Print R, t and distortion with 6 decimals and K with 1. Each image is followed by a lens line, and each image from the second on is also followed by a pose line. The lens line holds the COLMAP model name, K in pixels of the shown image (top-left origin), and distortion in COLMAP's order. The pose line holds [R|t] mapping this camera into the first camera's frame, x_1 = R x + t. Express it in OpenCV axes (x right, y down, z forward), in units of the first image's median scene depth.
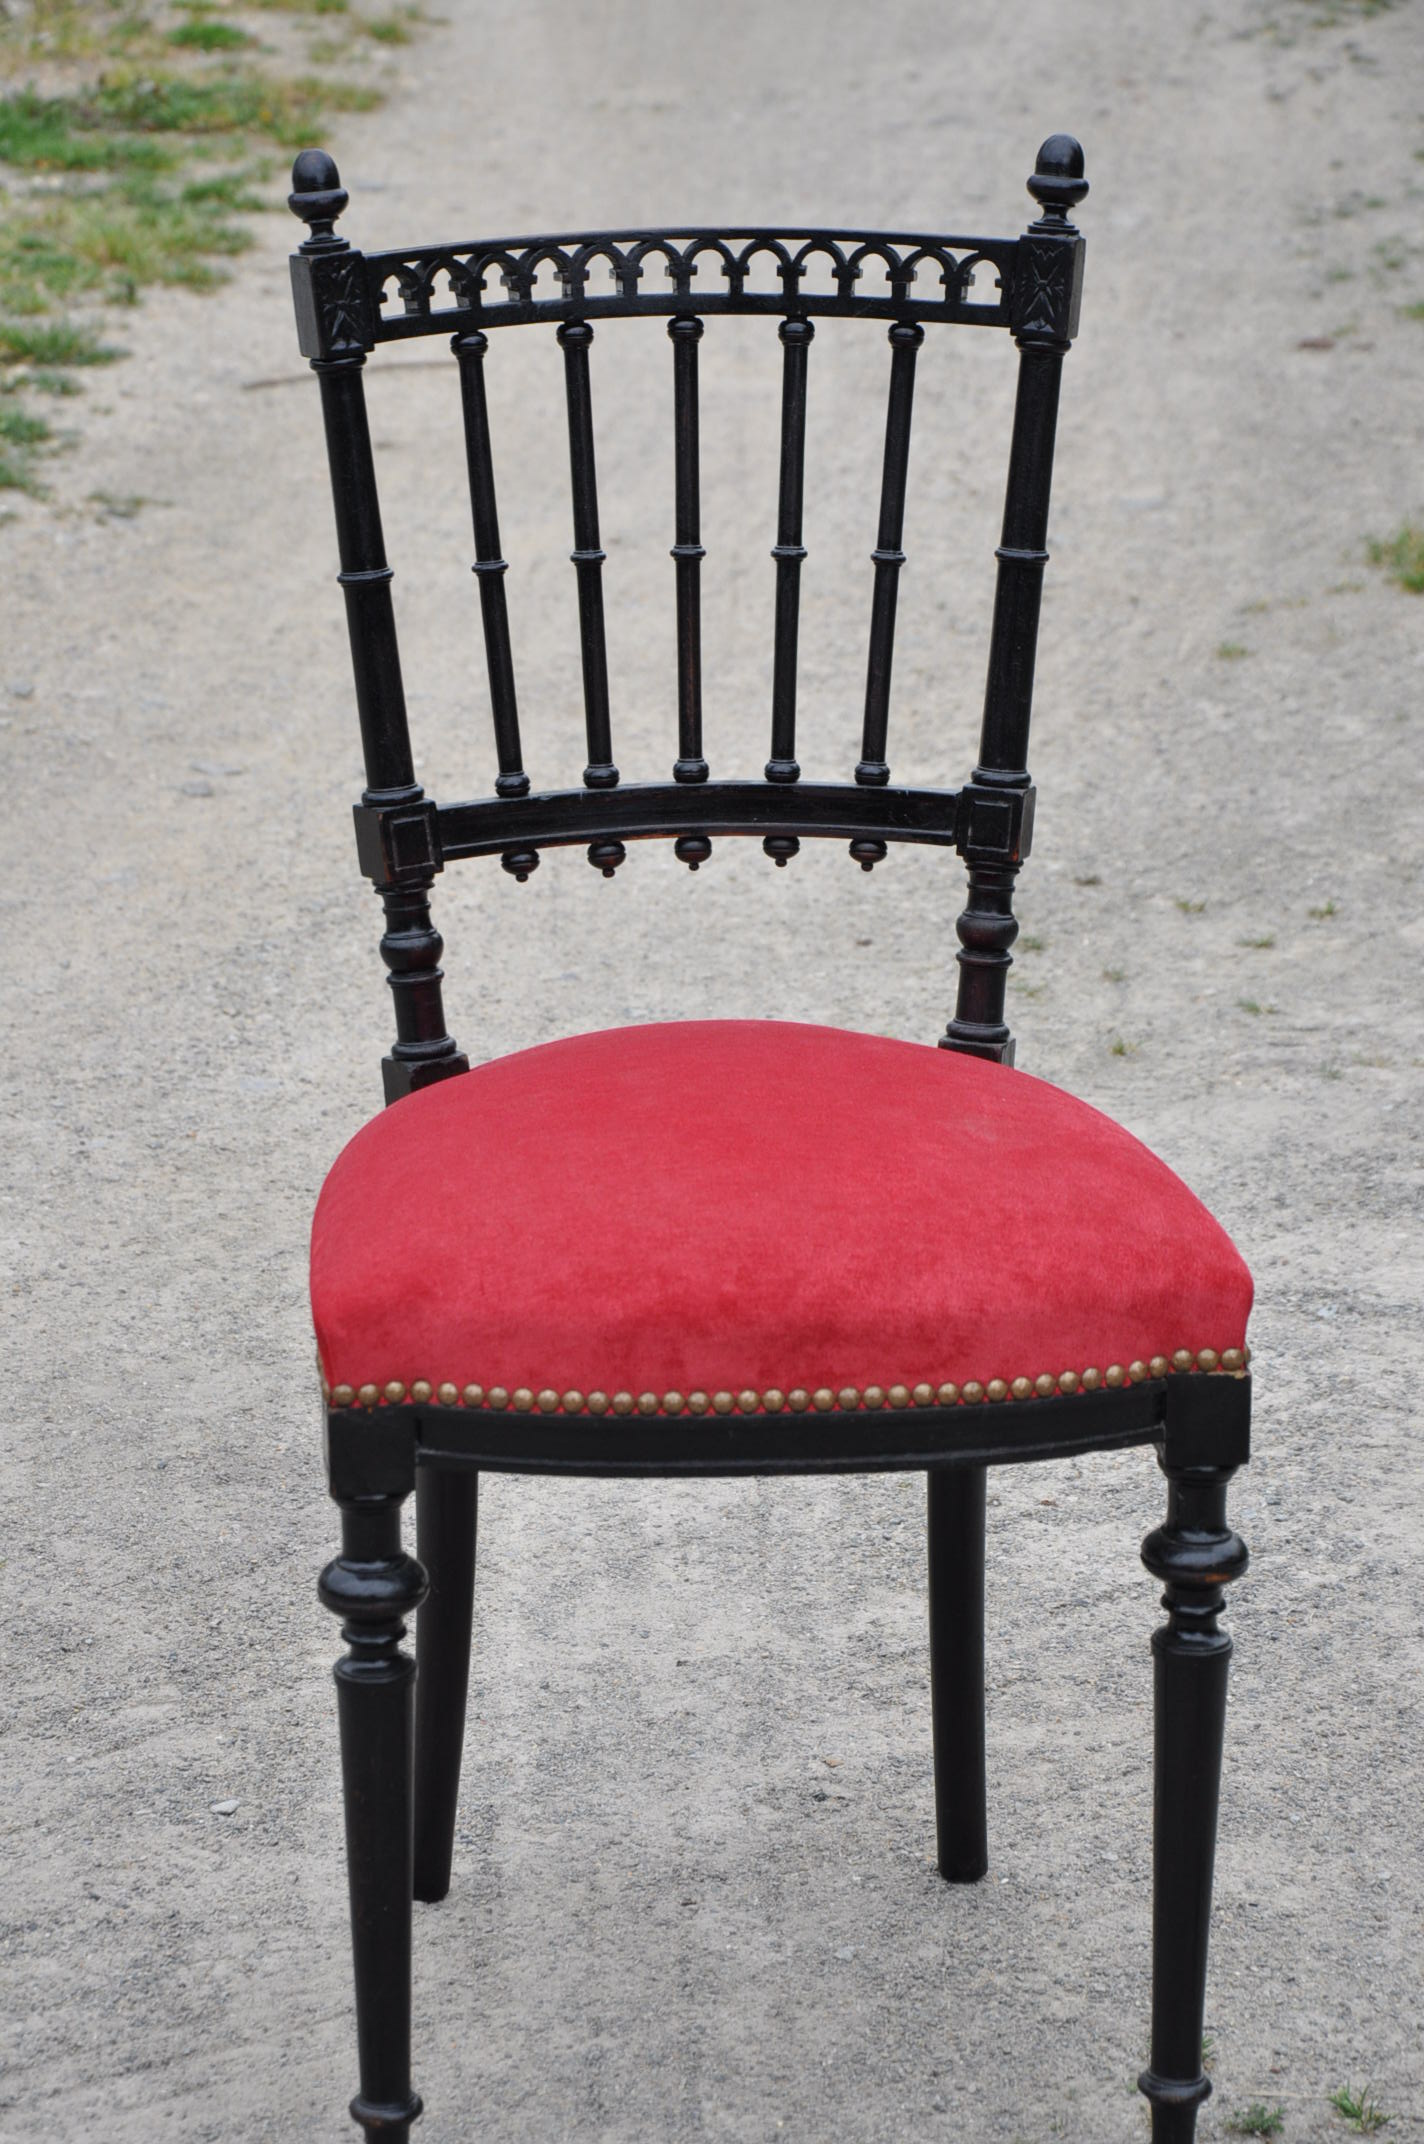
lens RADIAL K [[7983.5, 0, 711.8], [0, 7983.5, 1085.7], [0, 0, 1]] dist [0.963957, 0.000000]
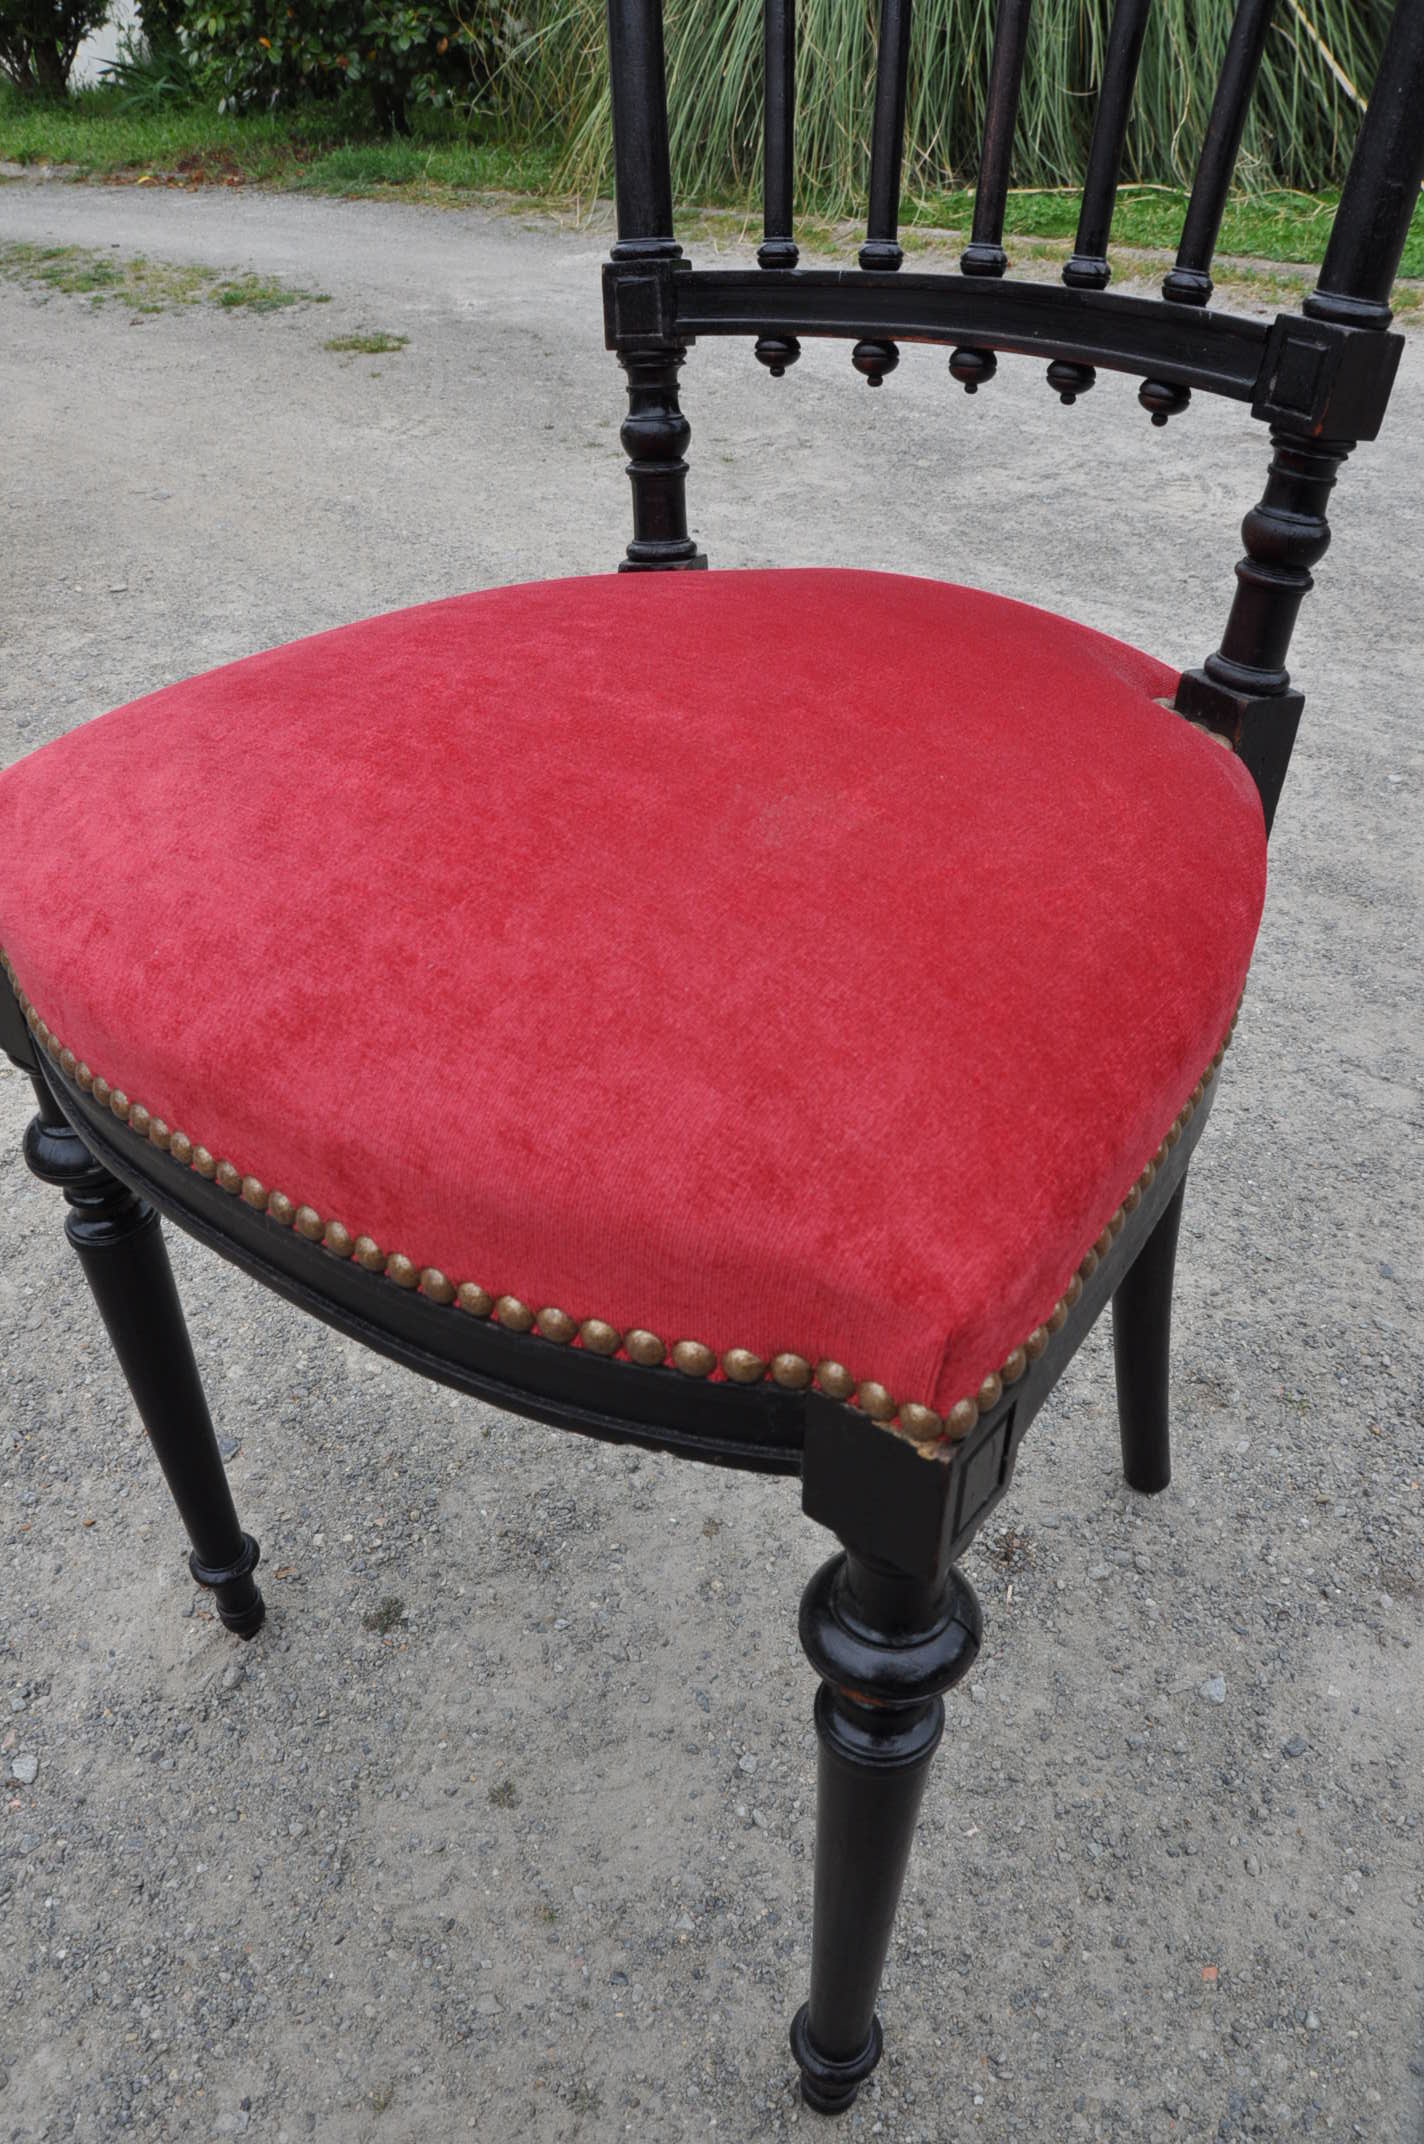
lens RADIAL K [[1632.7, 0, 695.6], [0, 1632.7, 1074.3], [0, 0, 1]] dist [-0.130614, 0.021199]
pose [[0.711267, 0.377854, -0.592728, 0.100538], [-0.170866, 0.910881, 0.375634, -0.019894], [0.681839, -0.165899, 0.712442, 0.866704]]
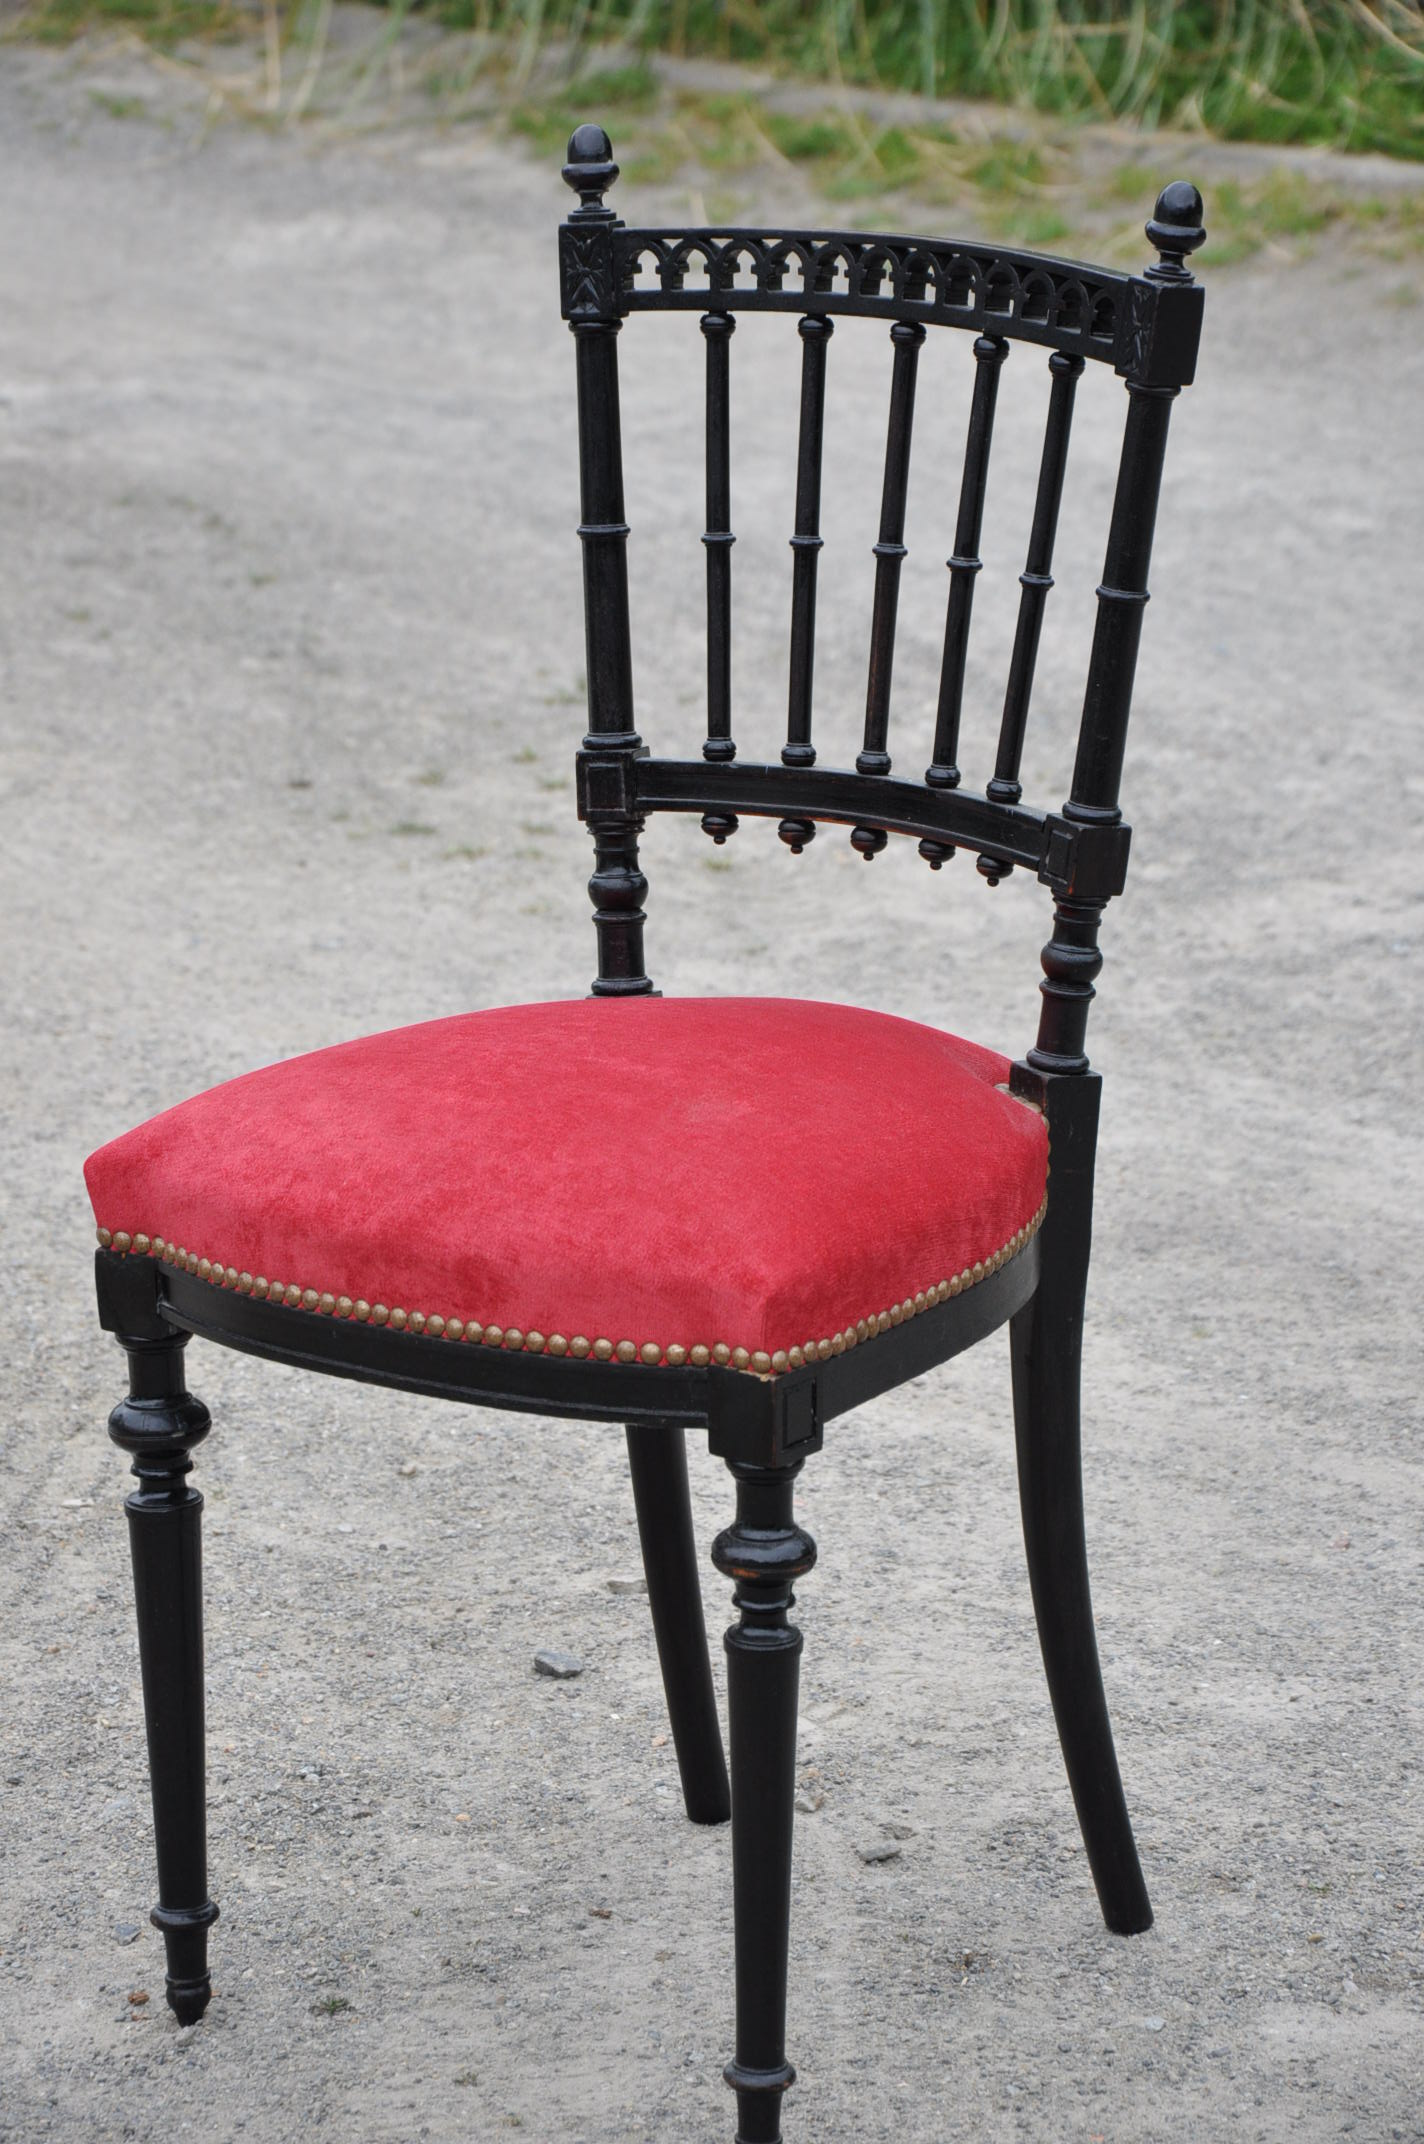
lens RADIAL K [[9499.9, 0, 701.2], [0, 9499.9, 1063.6], [0, 0, 1]] dist [2.256925, 0.000000]
pose [[0.715383, 0.165040, -0.678961, 0.833748], [-0.175062, 0.983048, 0.054504, -0.065214], [0.676446, 0.079869, 0.732148, 0.087206]]
